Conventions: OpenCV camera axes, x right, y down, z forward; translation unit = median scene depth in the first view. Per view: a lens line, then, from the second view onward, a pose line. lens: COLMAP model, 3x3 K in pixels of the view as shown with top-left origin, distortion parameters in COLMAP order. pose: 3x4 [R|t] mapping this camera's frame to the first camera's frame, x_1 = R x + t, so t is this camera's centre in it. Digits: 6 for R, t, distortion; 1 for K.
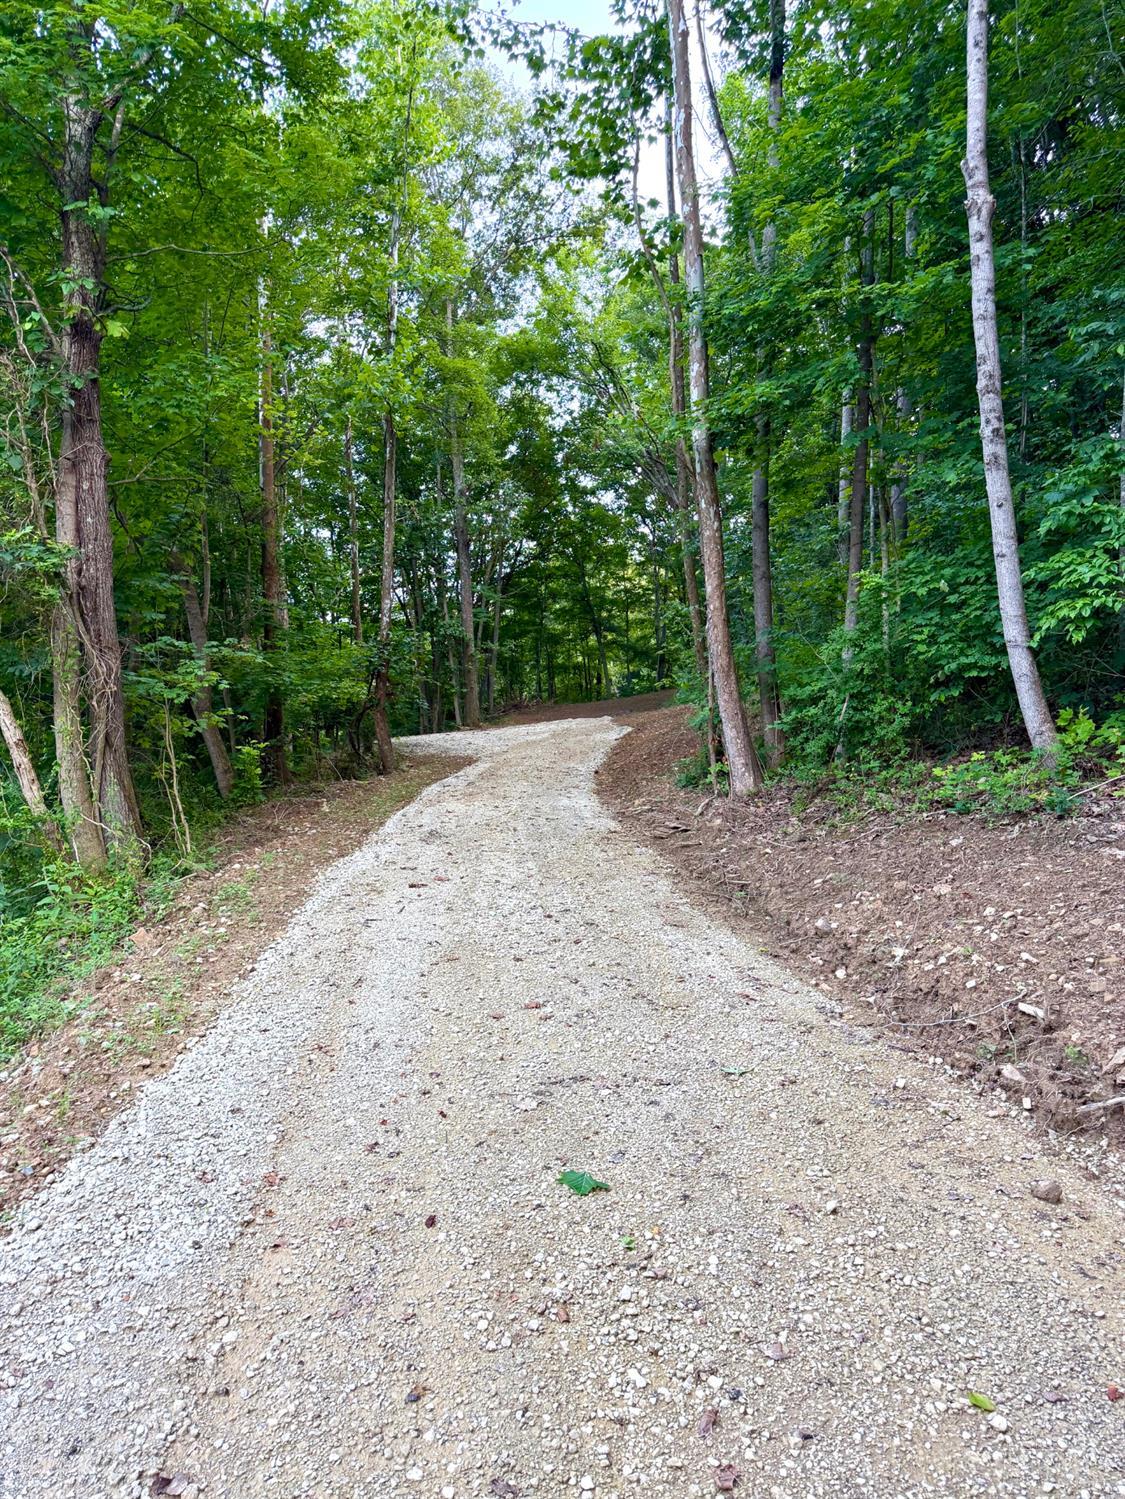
lens RADIAL K [[1048.1, 0, 566.3], [0, 1048.1, 761.1], [0, 0, 1]] dist [0.036302, -0.047291]
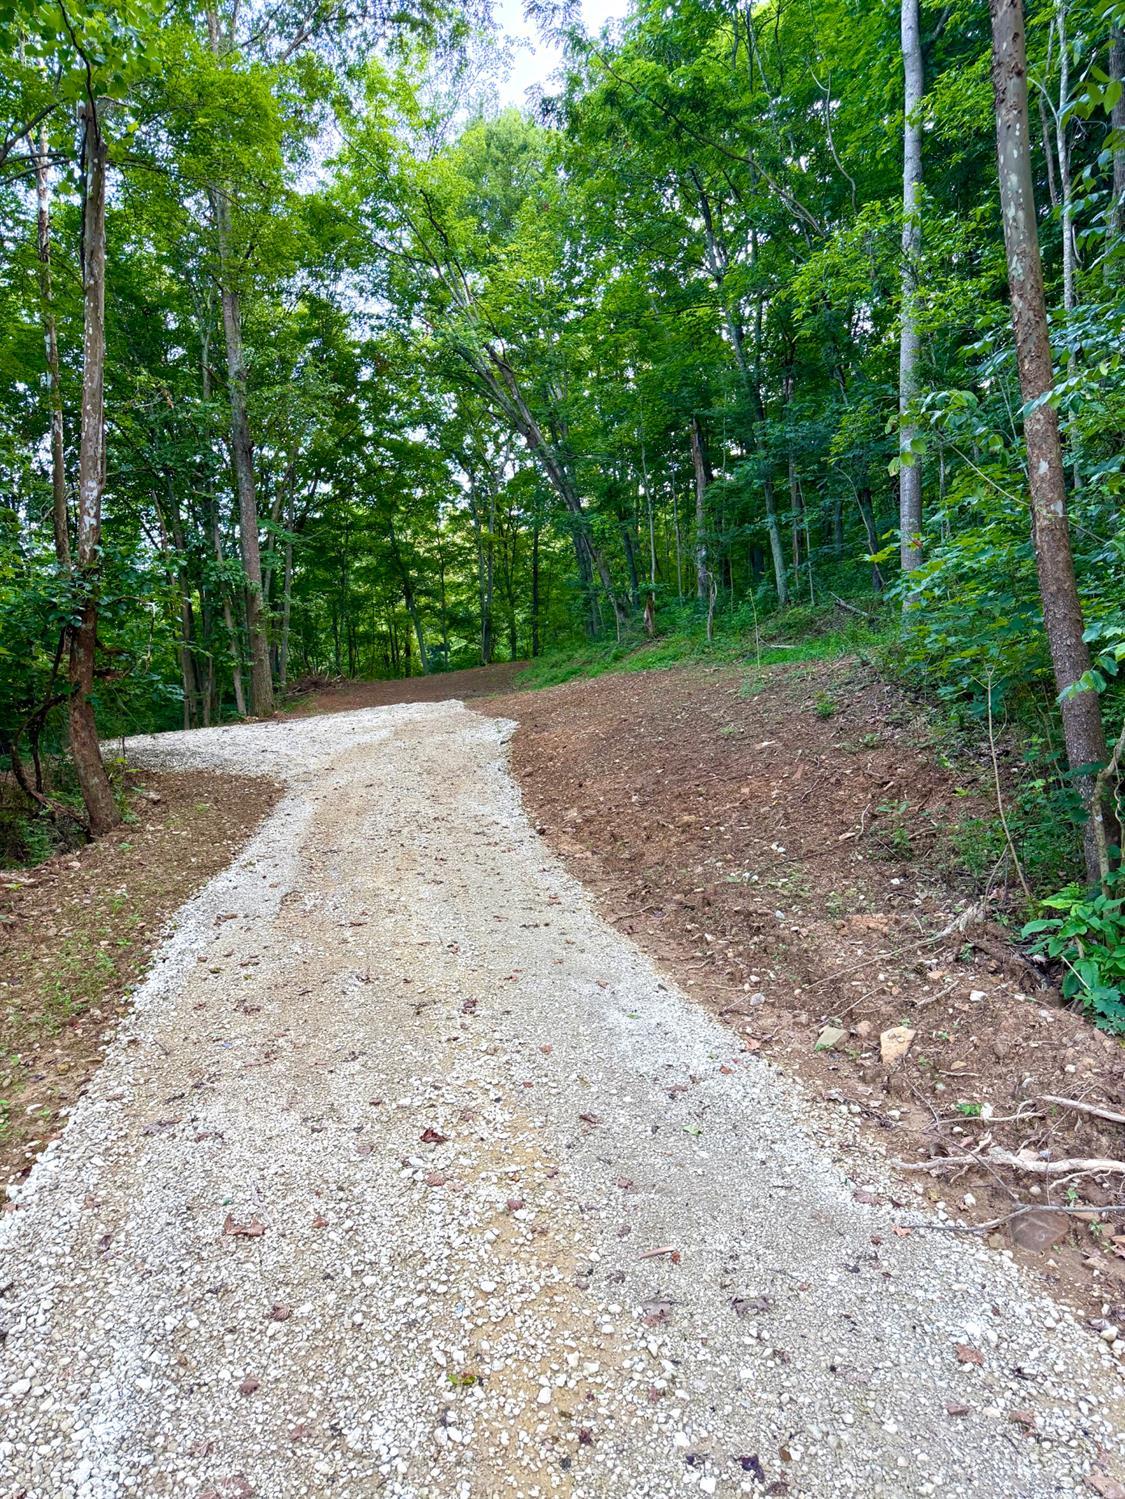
lens RADIAL K [[1048.1, 0, 568.2], [0, 1048.1, 756.6], [0, 0, 1]] dist [0.036302, -0.047291]
pose [[0.979511, -0.014787, 0.200847, -0.016602], [0.010662, 0.999710, 0.021606, -0.010050], [-0.201108, -0.019022, 0.979384, 0.144546]]
